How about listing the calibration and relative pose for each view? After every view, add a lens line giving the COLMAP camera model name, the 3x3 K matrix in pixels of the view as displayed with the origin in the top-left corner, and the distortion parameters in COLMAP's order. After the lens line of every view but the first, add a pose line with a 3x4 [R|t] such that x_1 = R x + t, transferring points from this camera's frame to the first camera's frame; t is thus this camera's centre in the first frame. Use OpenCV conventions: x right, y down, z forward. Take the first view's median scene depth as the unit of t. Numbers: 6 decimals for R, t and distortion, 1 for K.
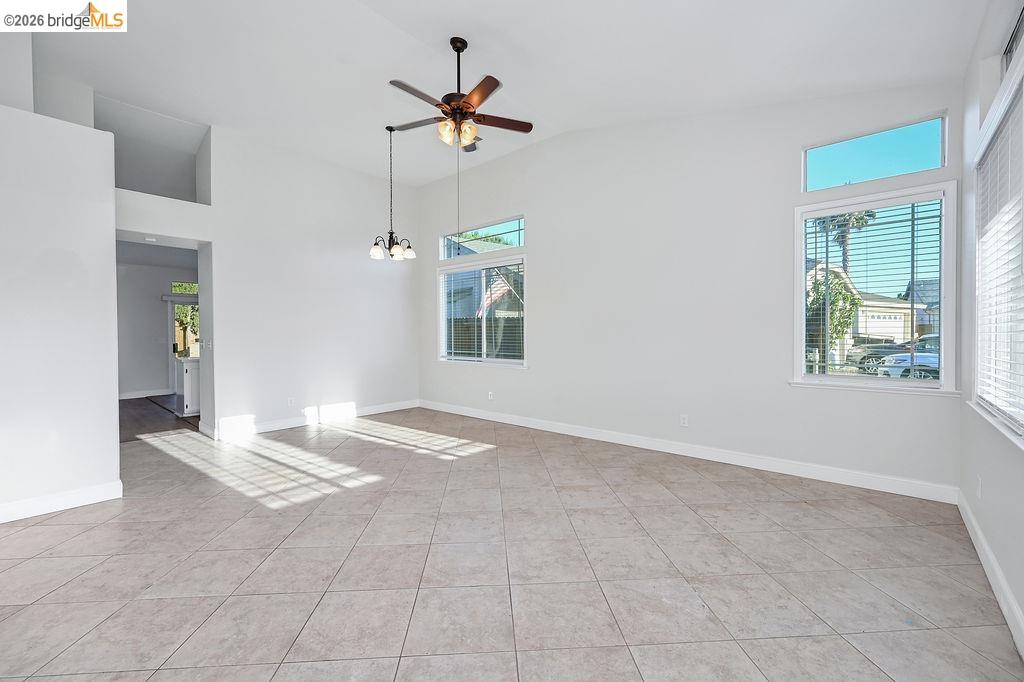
lens RADIAL K [[423.5, 0, 512.7], [0, 423.5, 339.3], [0, 0, 1]] dist [-0.002386, -0.000044]
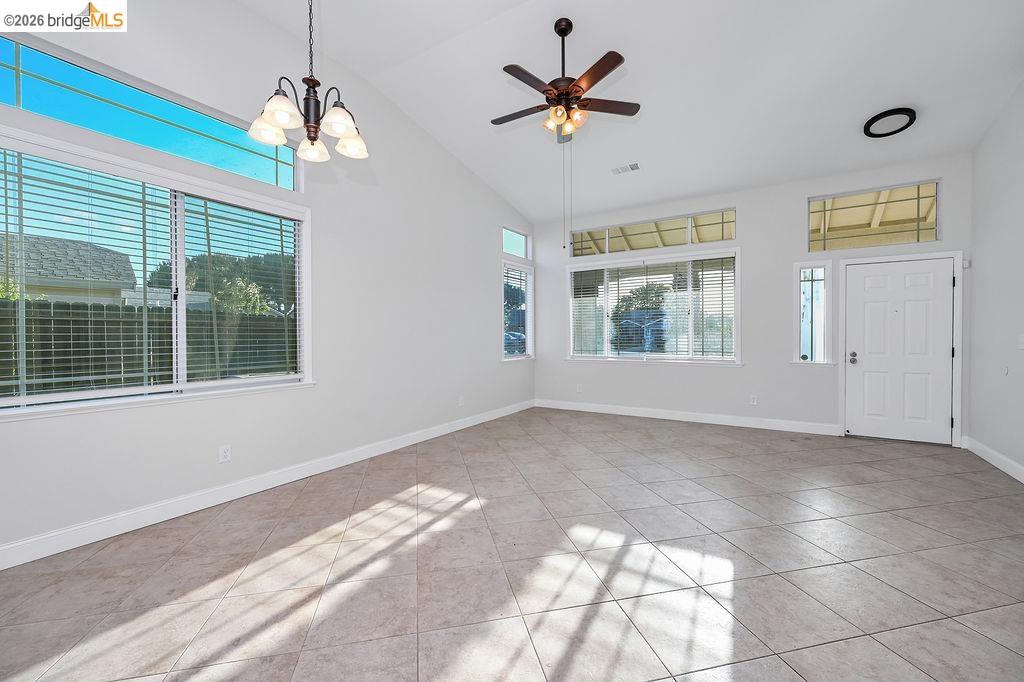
lens RADIAL K [[423.5, 0, 512.7], [0, 423.5, 339.3], [0, 0, 1]] dist [-0.002386, -0.000044]
pose [[-0.162684, -0.009444, 0.986633, -0.783027], [0.017962, 0.999760, 0.012531, -0.005542], [-0.986515, 0.019761, -0.162475, 0.947419]]
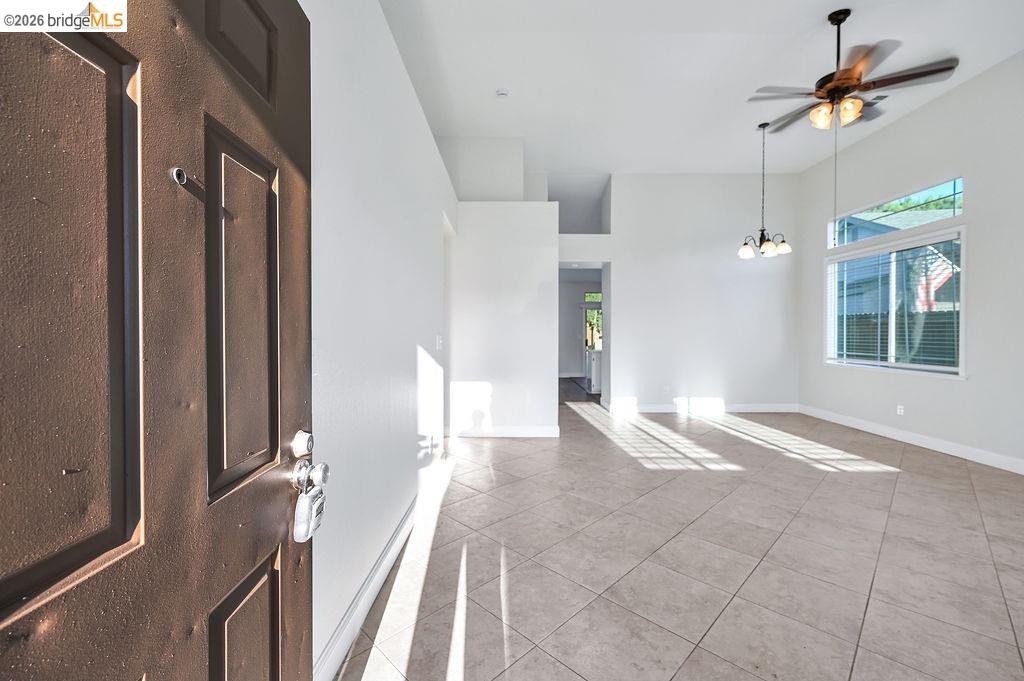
lens RADIAL K [[423.5, 0, 512.7], [0, 423.5, 338.8], [0, 0, 1]] dist [-0.002386, -0.000044]
pose [[0.664271, 0.014350, -0.747355, 0.071318], [-0.014797, 0.999872, 0.006047, 0.006051], [0.747346, 0.007042, 0.664398, -0.098579]]
